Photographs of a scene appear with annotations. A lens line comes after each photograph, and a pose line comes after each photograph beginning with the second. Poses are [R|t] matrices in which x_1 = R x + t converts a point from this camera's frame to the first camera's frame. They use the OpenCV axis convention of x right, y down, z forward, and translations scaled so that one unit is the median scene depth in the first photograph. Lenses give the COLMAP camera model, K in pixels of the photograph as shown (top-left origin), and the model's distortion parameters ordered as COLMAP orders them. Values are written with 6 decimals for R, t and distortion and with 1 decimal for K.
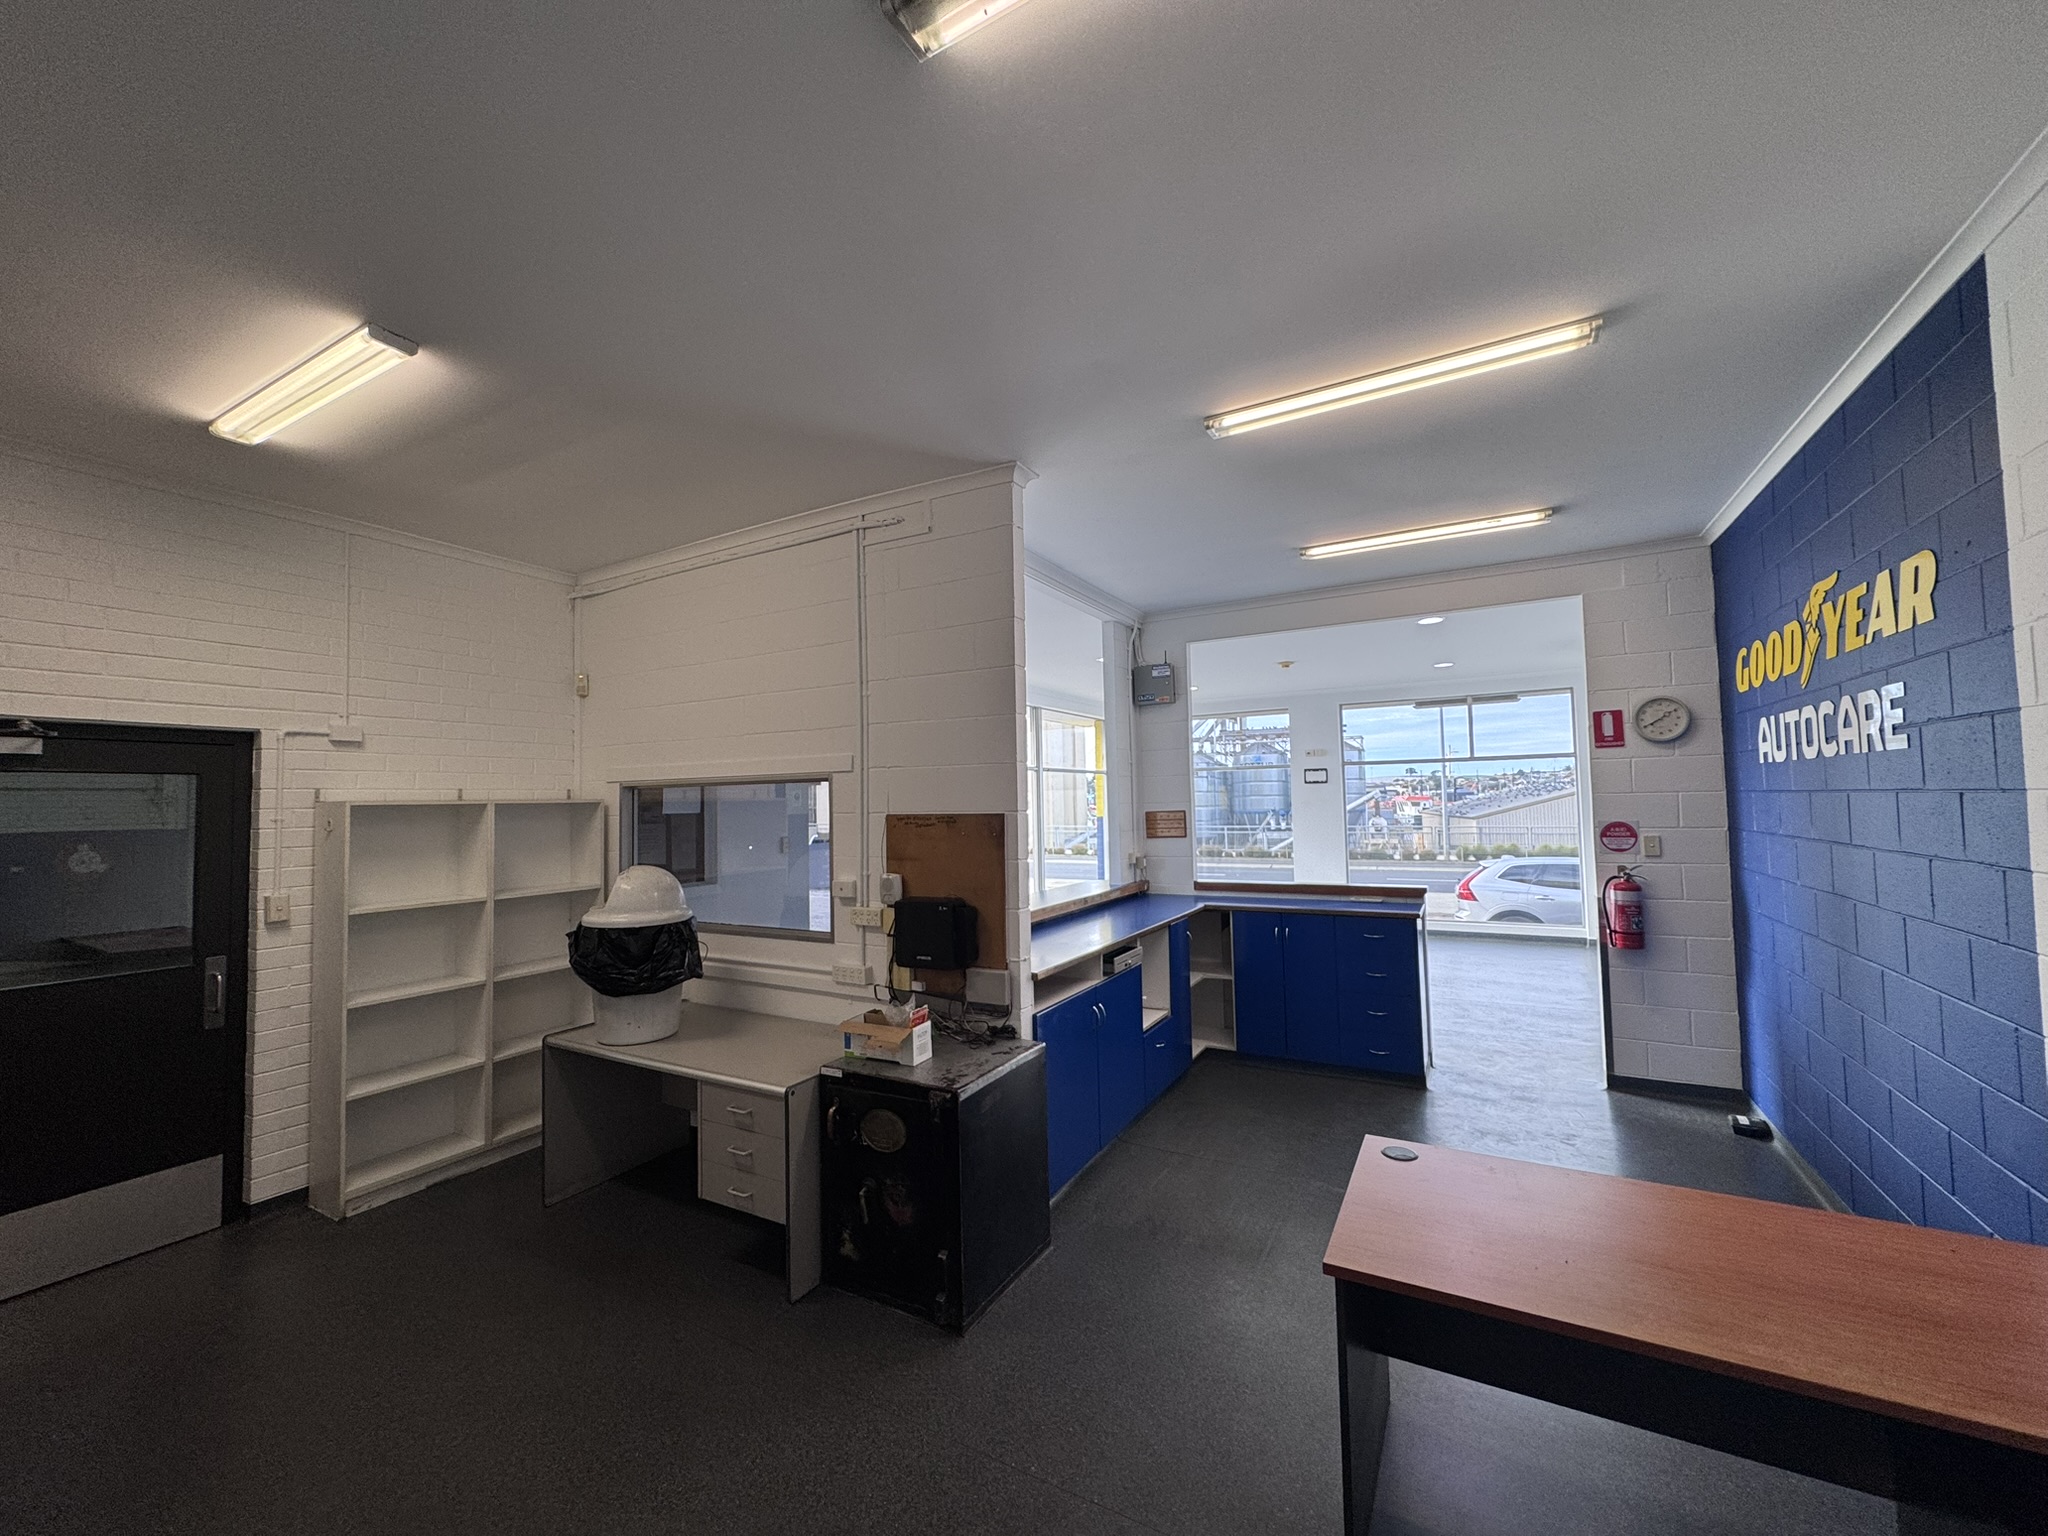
lens RADIAL K [[813.4, 0, 1023.6], [0, 813.4, 766.2], [0, 0, 1]] dist [-0.003084, -0.000075]
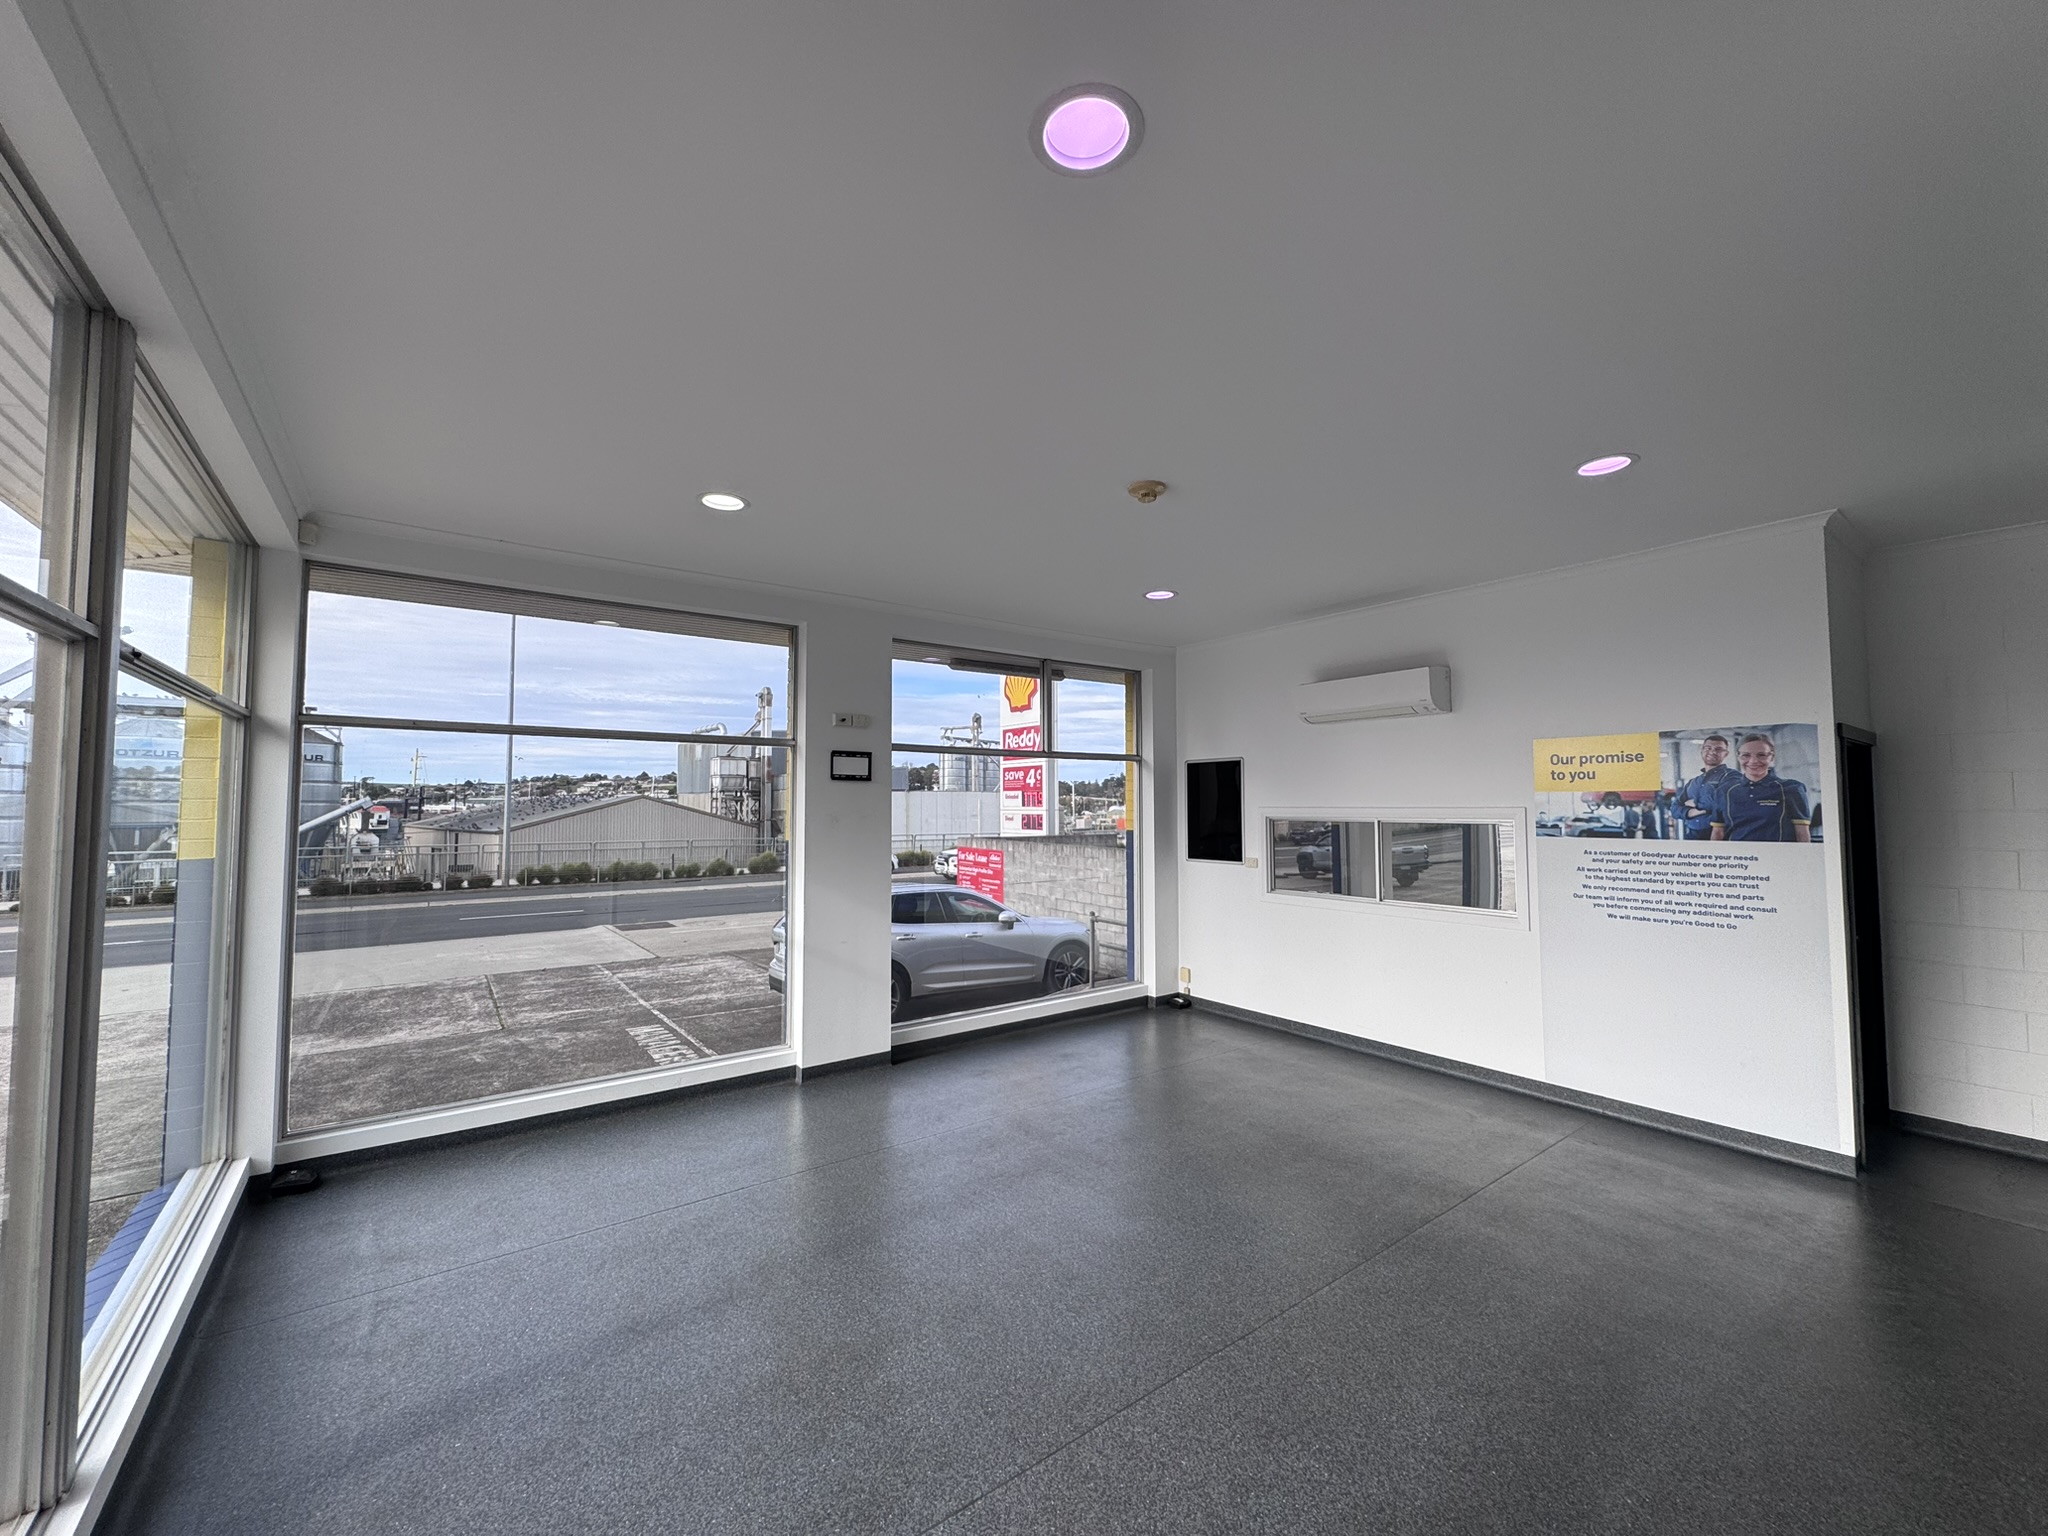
lens RADIAL K [[813.4, 0, 1023.0], [0, 813.4, 765.8], [0, 0, 1]] dist [-0.003084, -0.000075]
pose [[0.415528, 0.062731, 0.907415, -0.197288], [-0.047690, 0.997749, -0.047138, 0.102421], [-0.908329, -0.023687, 0.417584, 2.290613]]
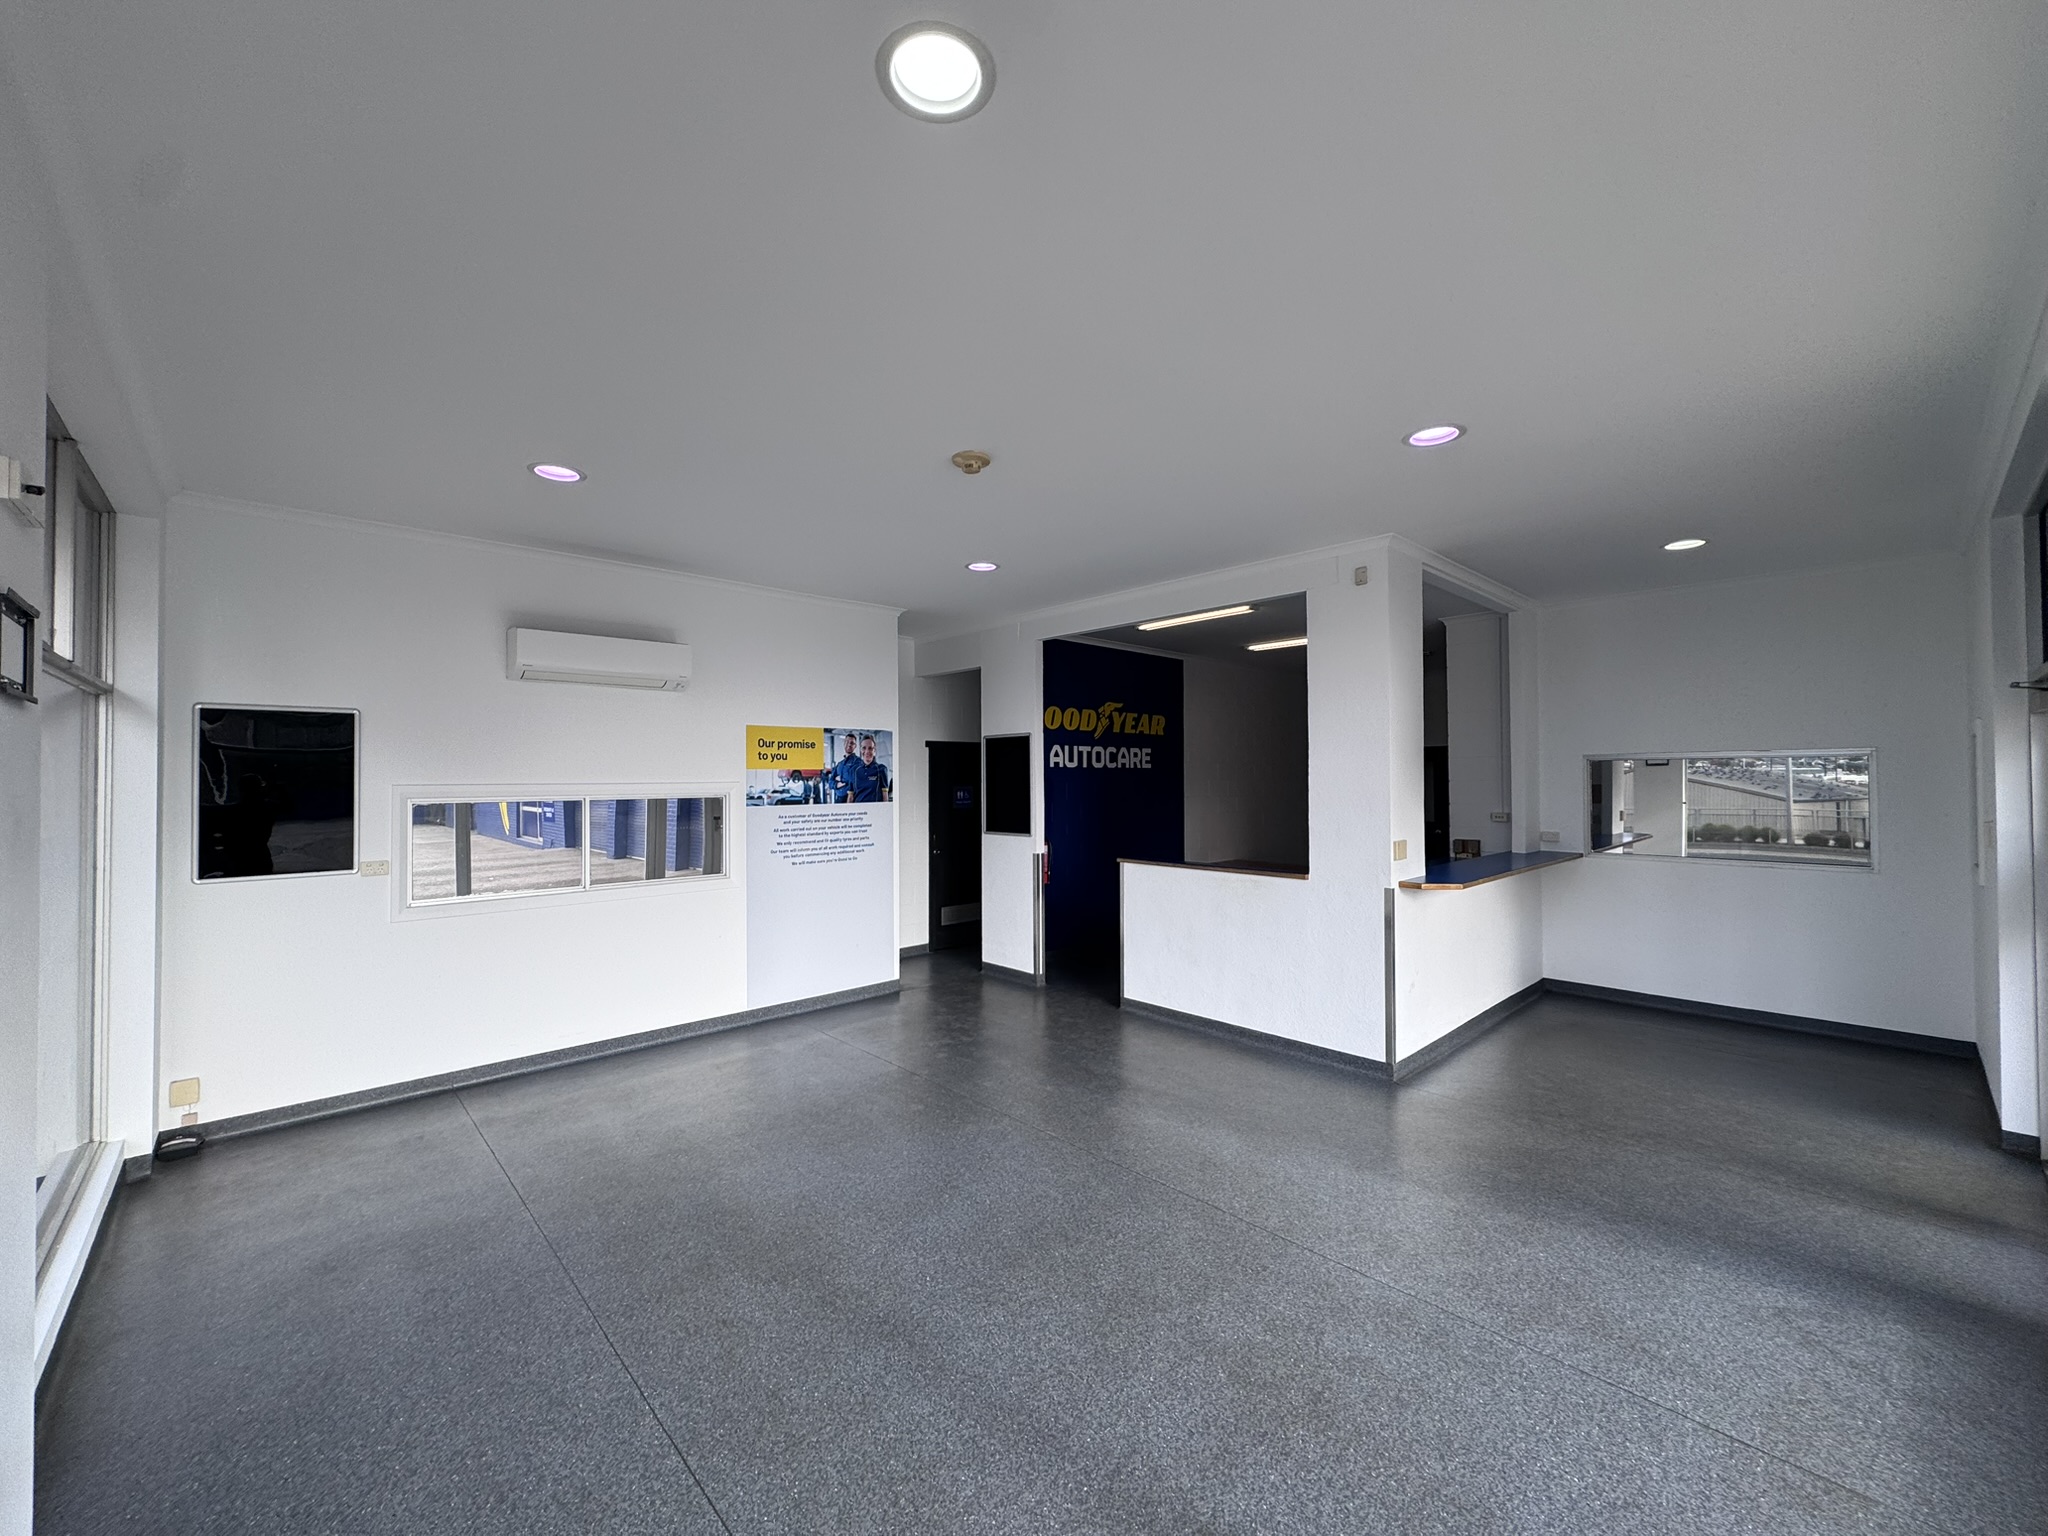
lens RADIAL K [[813.4, 0, 1018.5], [0, 813.4, 769.6], [0, 0, 1]] dist [-0.003084, -0.000075]
pose [[-0.950875, 0.027965, 0.308309, 0.443129], [0.010121, 0.998187, -0.059325, 0.147090], [-0.309409, -0.053291, -0.949435, 3.557152]]
